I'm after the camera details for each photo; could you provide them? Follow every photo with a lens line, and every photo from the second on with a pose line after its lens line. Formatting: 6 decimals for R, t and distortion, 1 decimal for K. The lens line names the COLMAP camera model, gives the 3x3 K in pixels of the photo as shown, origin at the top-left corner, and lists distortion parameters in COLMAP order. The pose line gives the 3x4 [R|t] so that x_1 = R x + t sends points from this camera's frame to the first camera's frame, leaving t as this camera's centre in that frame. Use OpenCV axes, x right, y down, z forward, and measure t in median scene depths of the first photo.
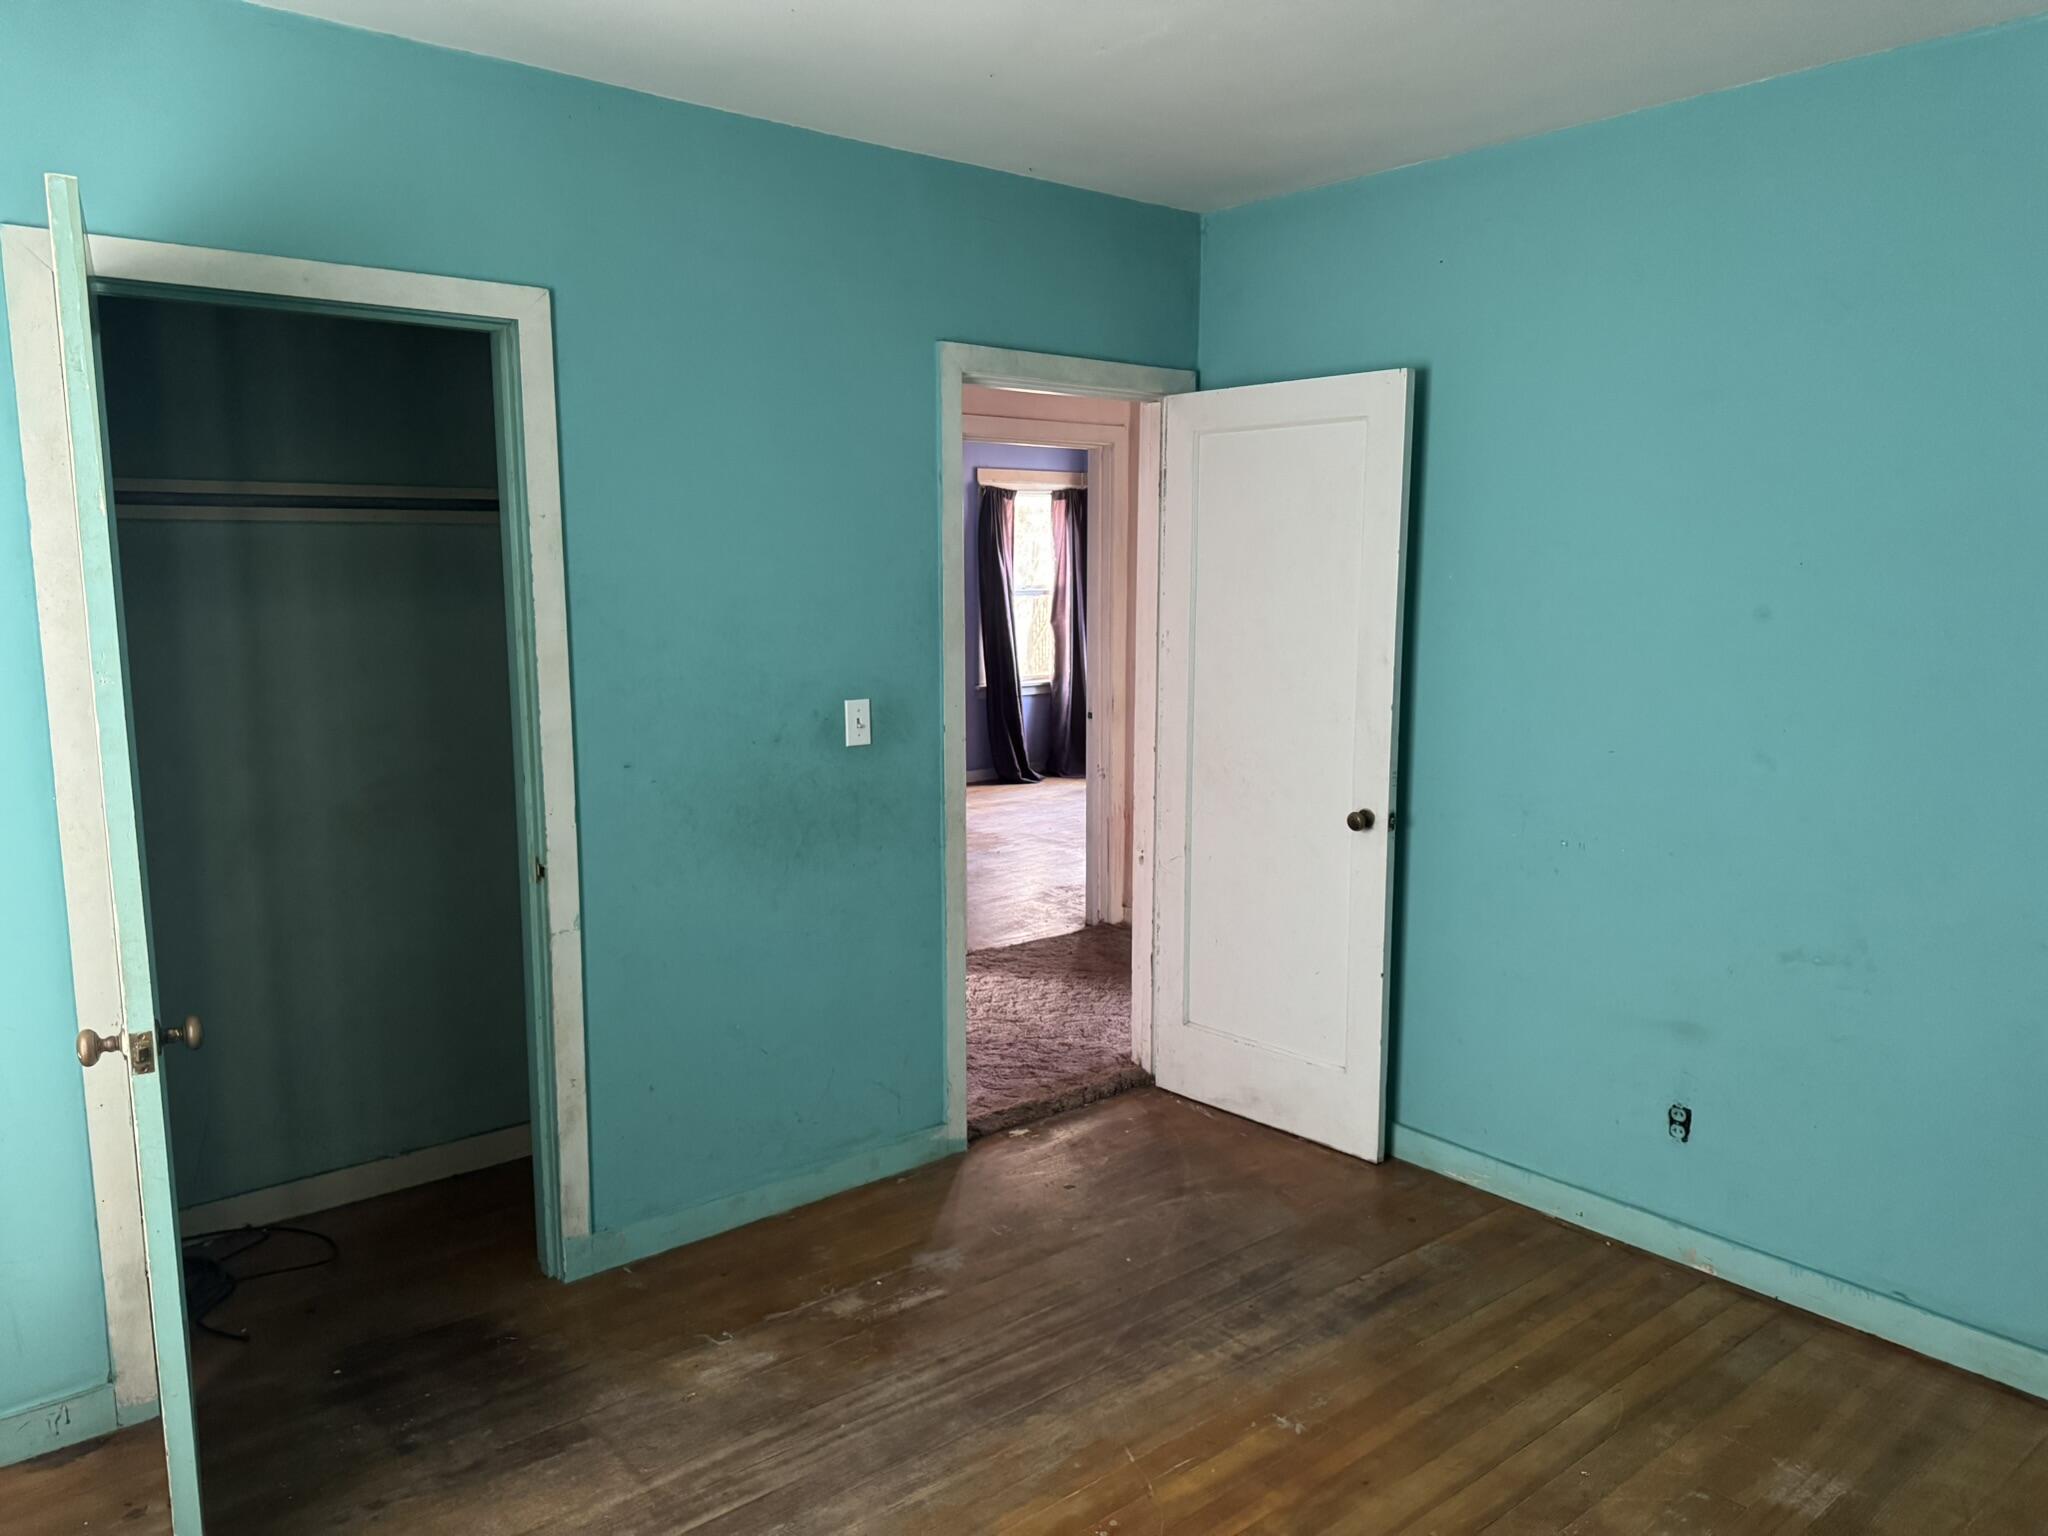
lens RADIAL K [[1452.0, 0, 1011.4], [0, 1452.0, 765.4], [0, 0, 1]] dist [0.085922, -0.103855]
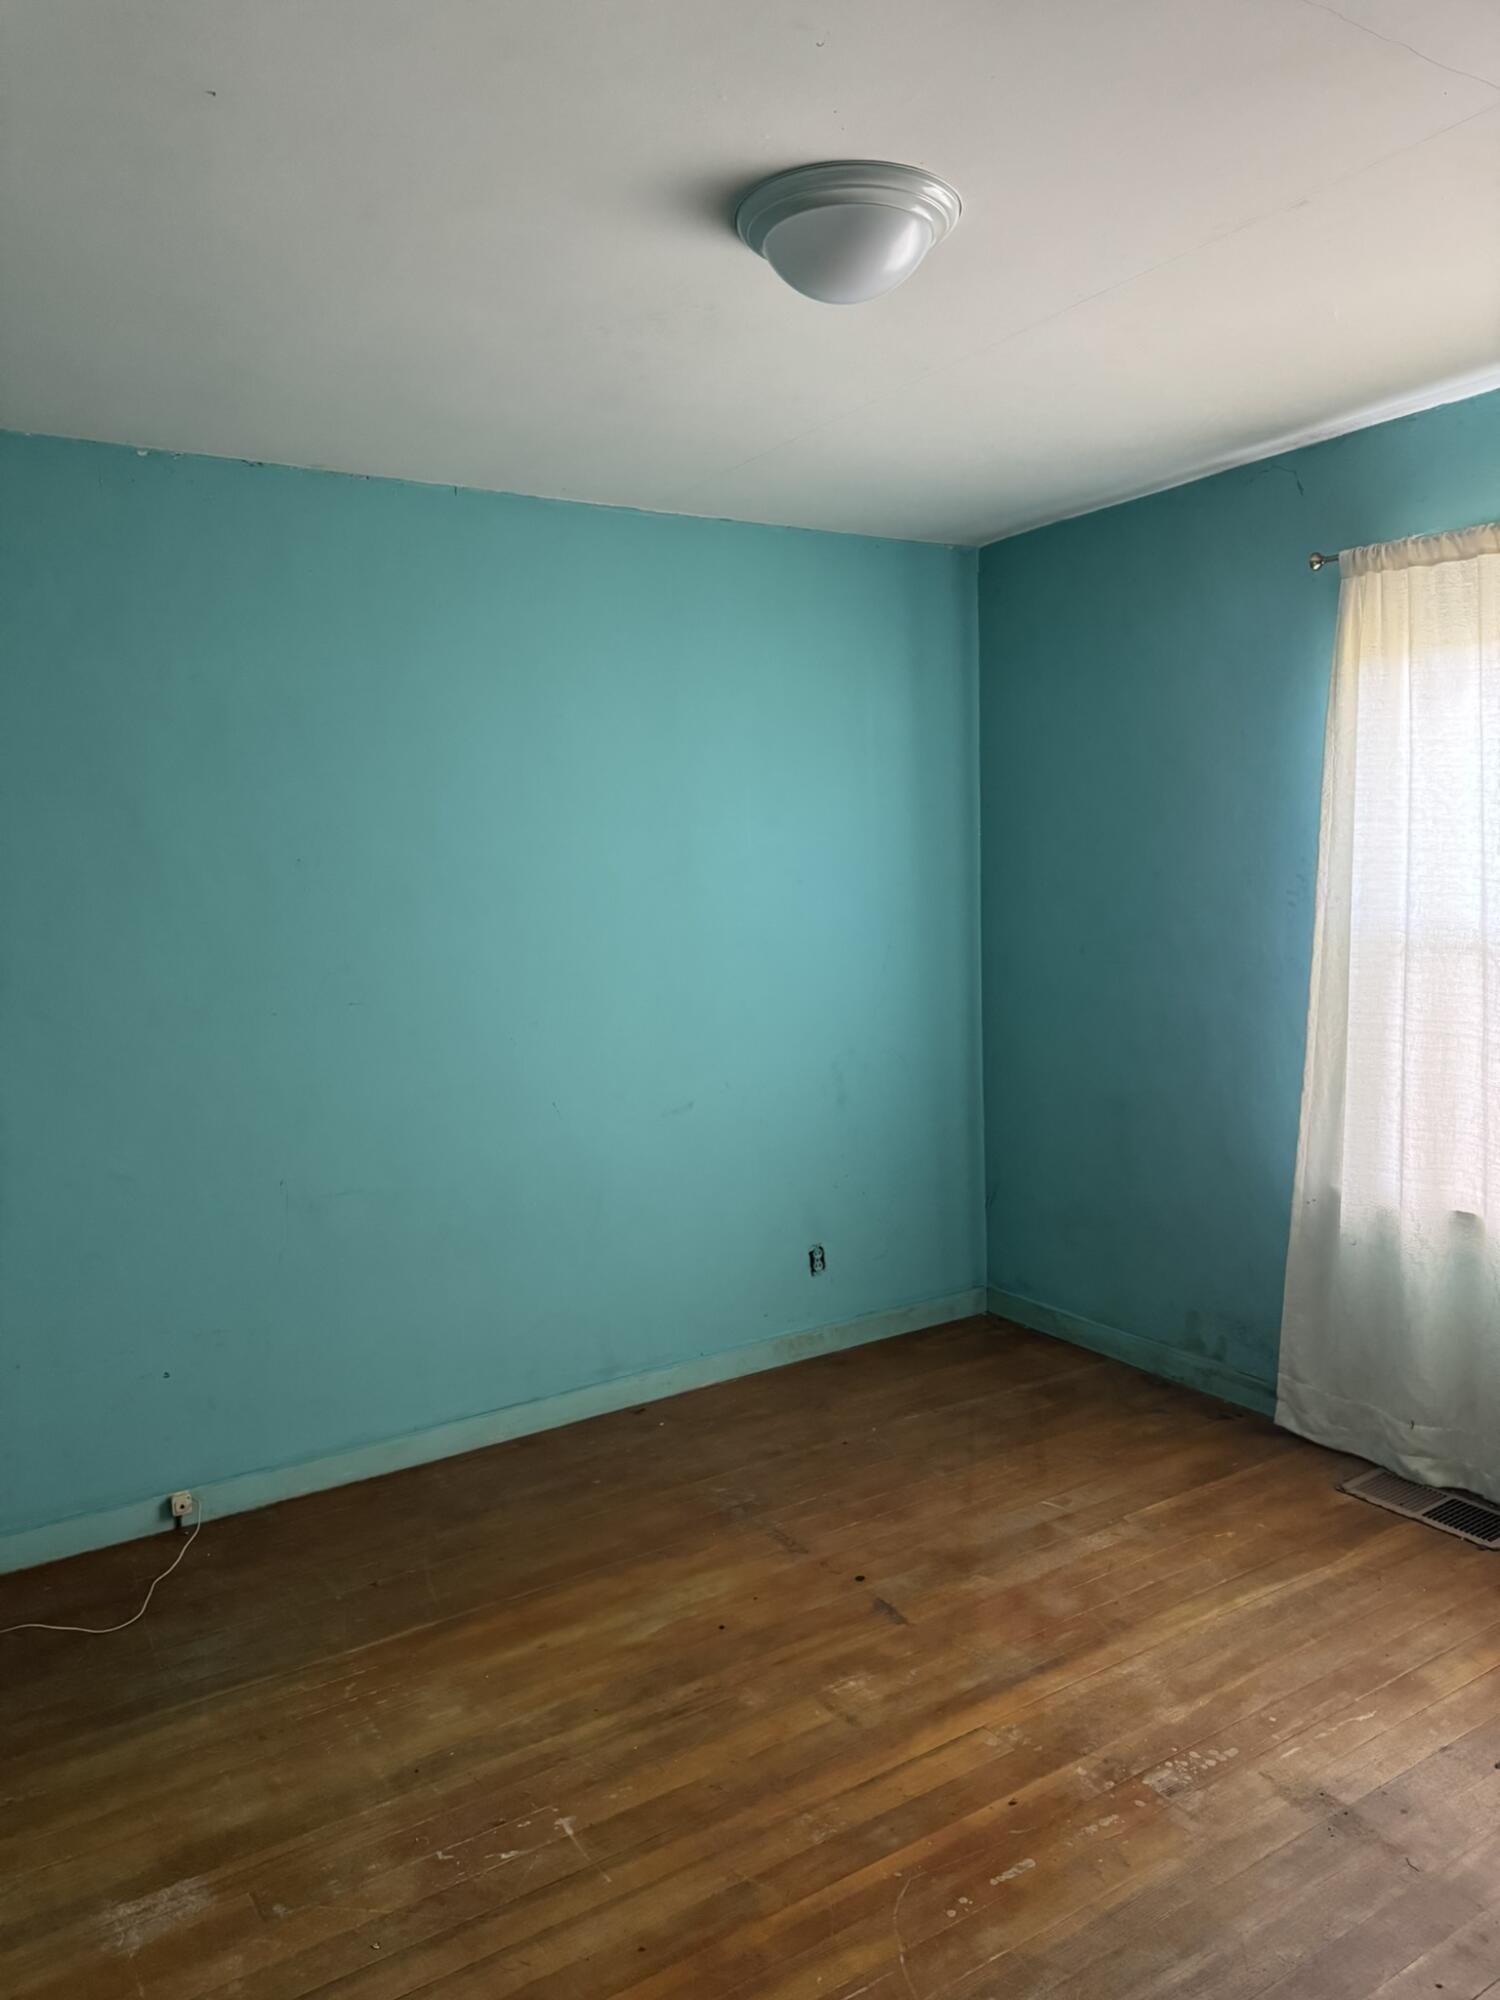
lens RADIAL K [[1415.0, 0, 750.6], [0, 1415.0, 1018.1], [0, 0, 1]] dist [0.138502, -0.194281]
pose [[-0.992221, 0.019429, 0.122963, 0.044416], [0.049062, 0.968831, 0.242814, -0.141671], [-0.114412, 0.246958, -0.962248, 1.070228]]
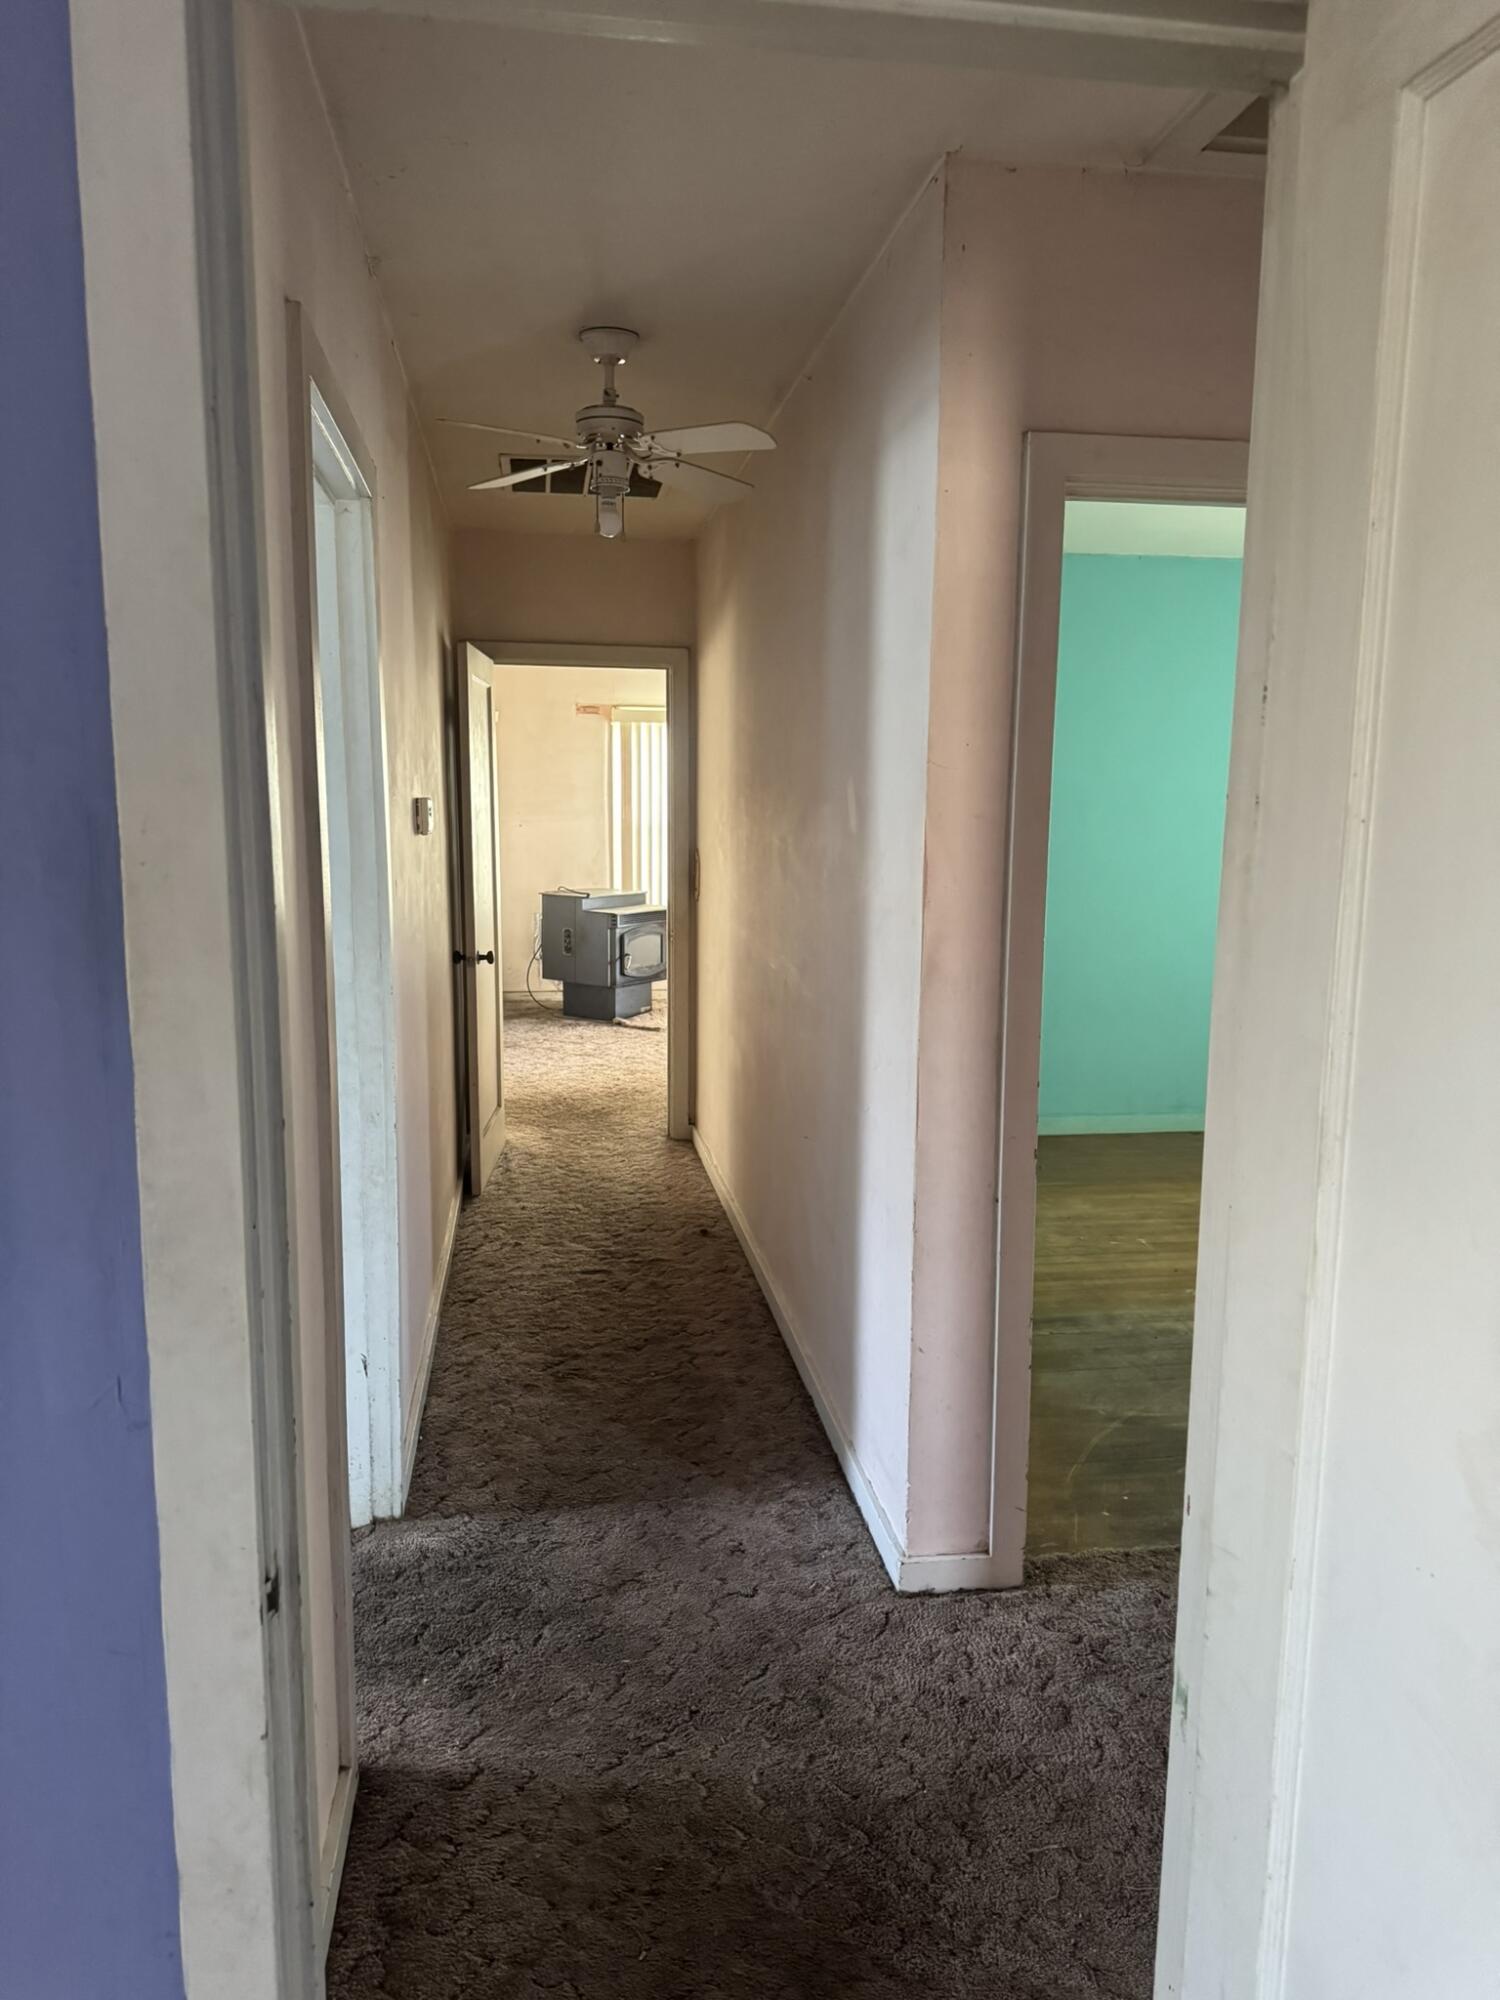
lens RADIAL K [[1415.0, 0, 750.6], [0, 1415.0, 1018.1], [0, 0, 1]] dist [0.138502, -0.194281]
pose [[-0.862156, -0.083639, 0.499691, -0.118505], [0.063953, 0.960424, 0.271100, -0.232484], [-0.502590, 0.265687, -0.822687, 1.752058]]
